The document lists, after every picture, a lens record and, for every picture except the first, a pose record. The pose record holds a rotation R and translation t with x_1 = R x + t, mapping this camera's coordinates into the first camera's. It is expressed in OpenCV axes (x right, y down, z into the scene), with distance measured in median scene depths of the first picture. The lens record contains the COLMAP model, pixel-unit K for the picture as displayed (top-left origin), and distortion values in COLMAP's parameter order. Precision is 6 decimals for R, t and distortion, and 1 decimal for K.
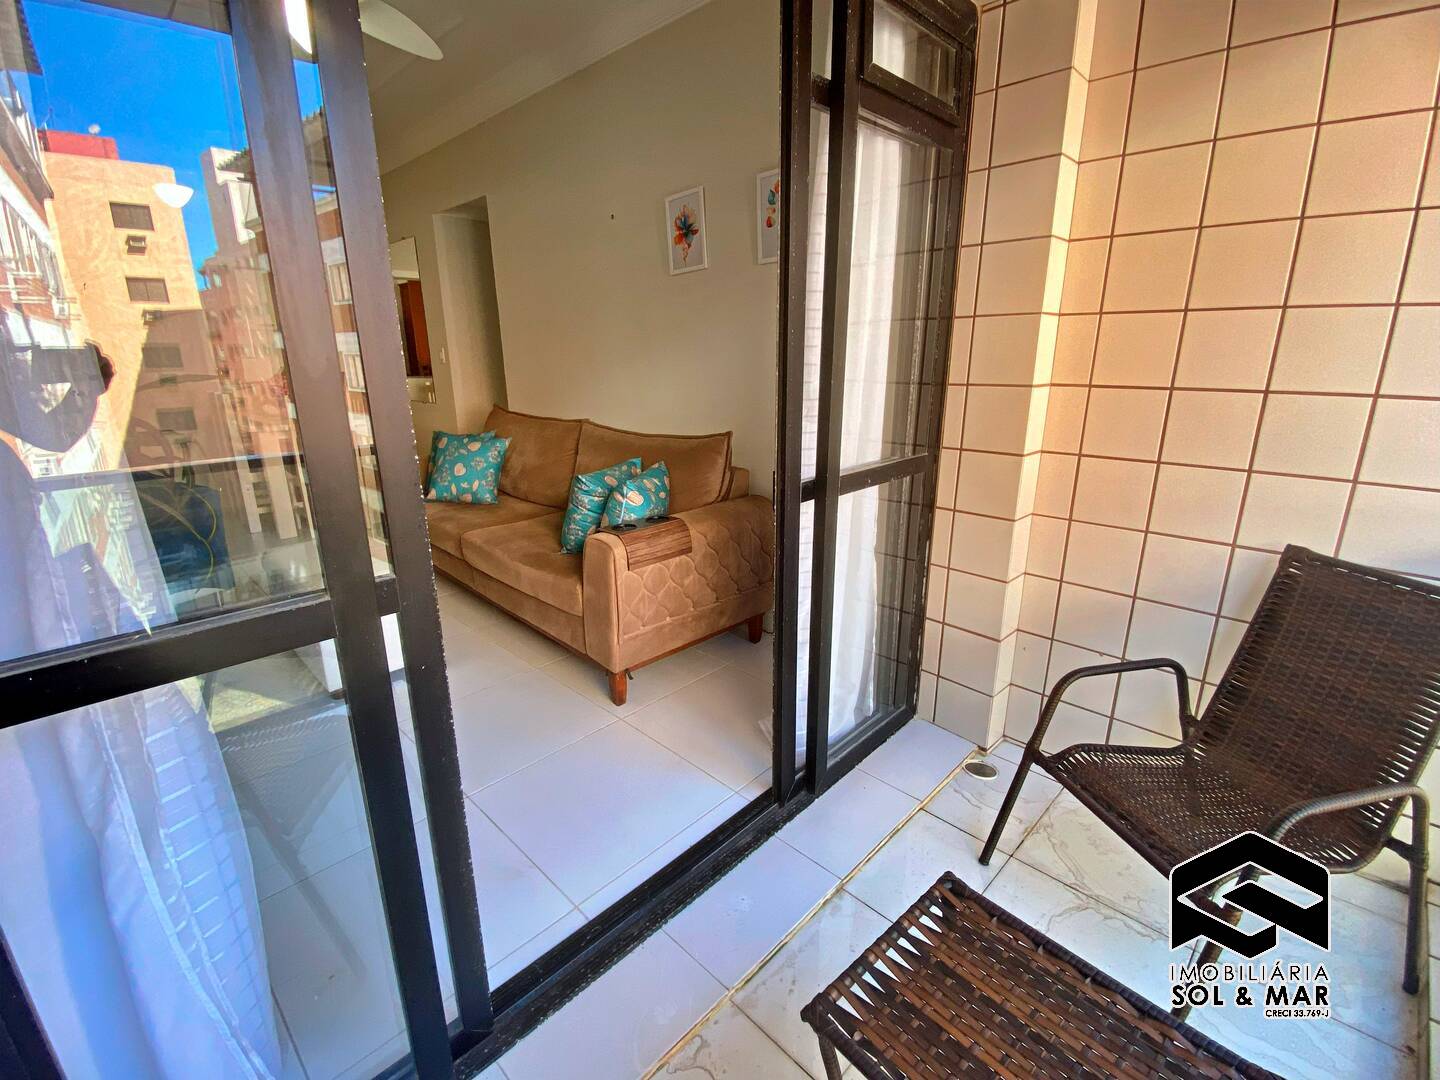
lens RADIAL K [[649.1, 0, 715.0], [0, 649.1, 533.5], [0, 0, 1]] dist [0.023027, -0.021835]
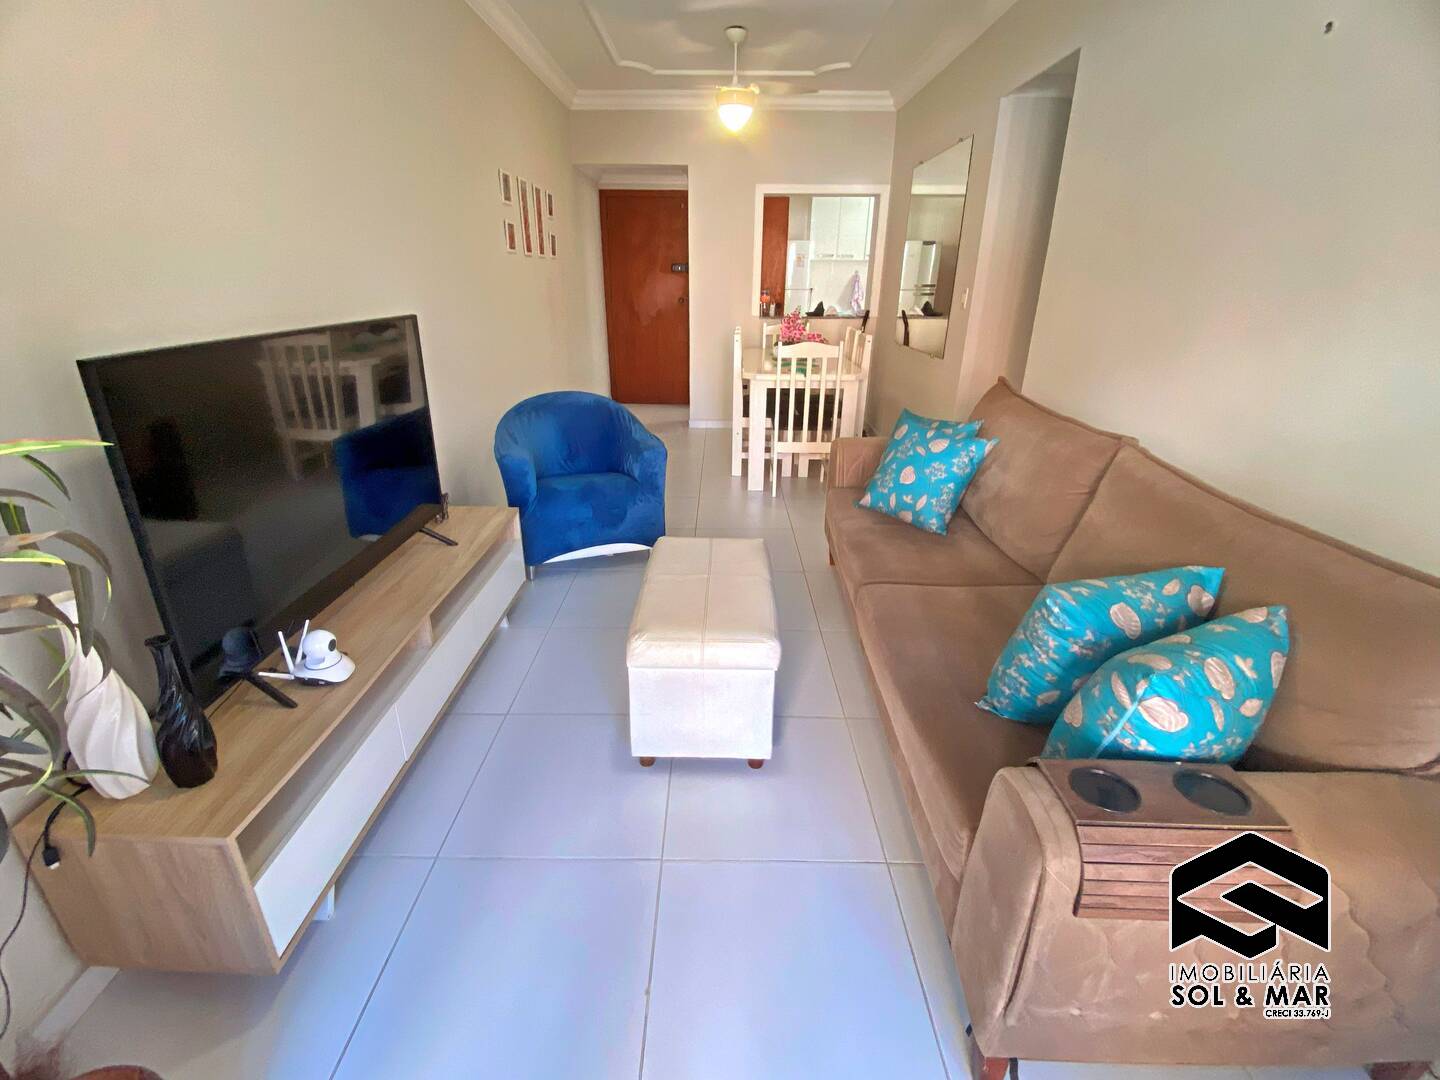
lens RADIAL K [[637.5, 0, 710.0], [0, 637.5, 533.1], [0, 0, 1]] dist [0.031431, -0.022208]
pose [[0.688067, 0.279381, -0.669709, -0.071362], [-0.203446, 0.960170, 0.191529, -0.166386], [0.696544, 0.004465, 0.717500, 0.453068]]
